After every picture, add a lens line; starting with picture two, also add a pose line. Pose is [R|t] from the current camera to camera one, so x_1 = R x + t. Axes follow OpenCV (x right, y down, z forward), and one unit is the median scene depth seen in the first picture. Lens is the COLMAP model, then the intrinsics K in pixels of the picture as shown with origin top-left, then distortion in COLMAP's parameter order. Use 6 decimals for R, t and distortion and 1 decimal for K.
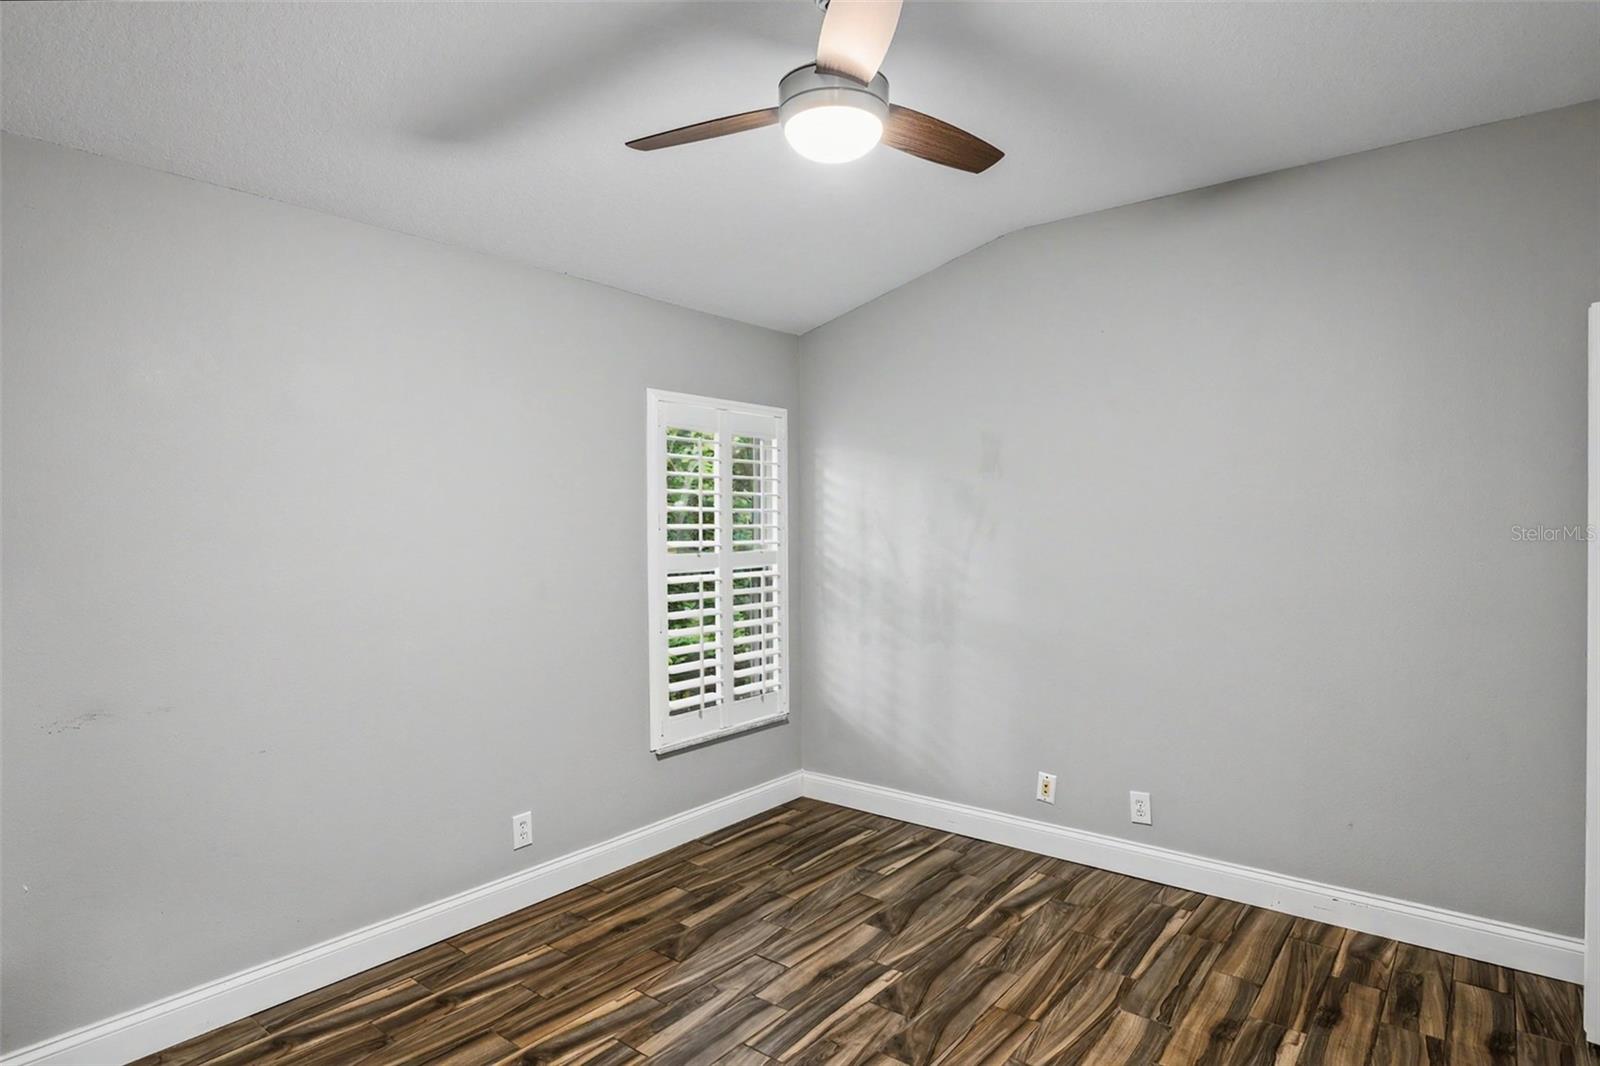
lens RADIAL K [[876.2, 0, 796.6], [0, 876.2, 525.5], [0, 0, 1]] dist [0.001209, 0.000493]
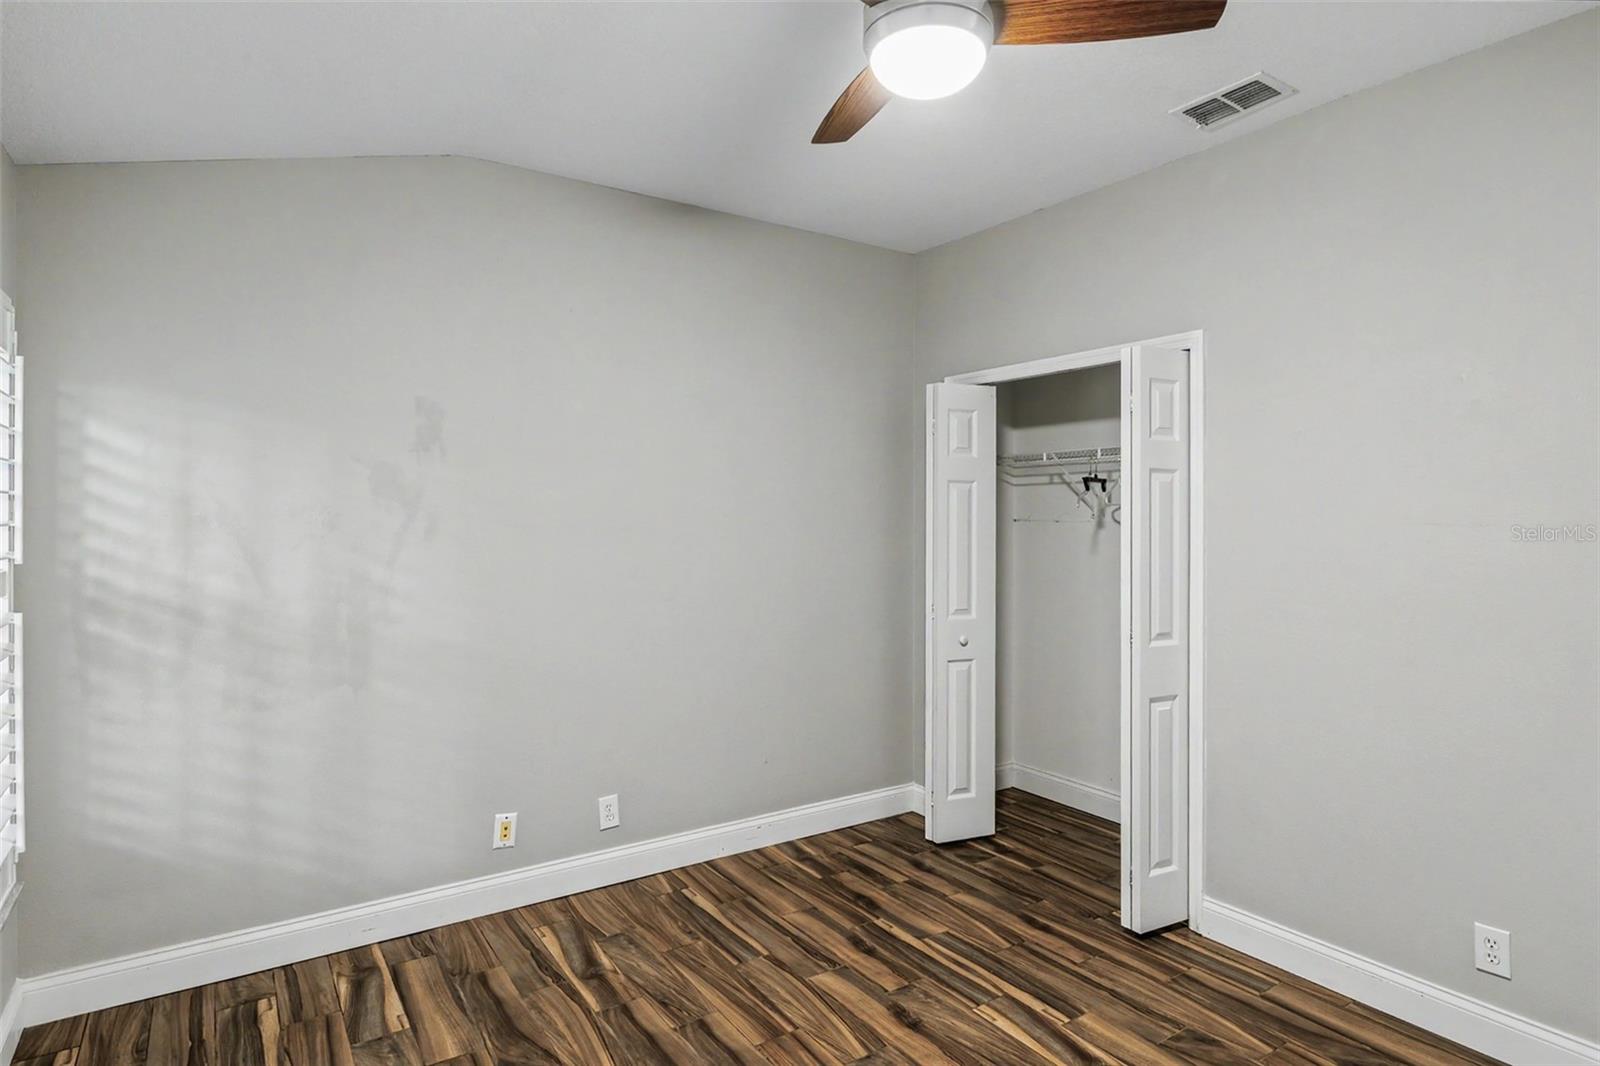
lens RADIAL K [[876.2, 0, 796.6], [0, 876.2, 525.5], [0, 0, 1]] dist [0.001209, 0.000493]
pose [[0.304384, -0.001495, 0.952548, -0.467075], [0.002932, 0.999996, 0.000632, 0.004916], [-0.952545, 0.002601, 0.304388, 0.506452]]
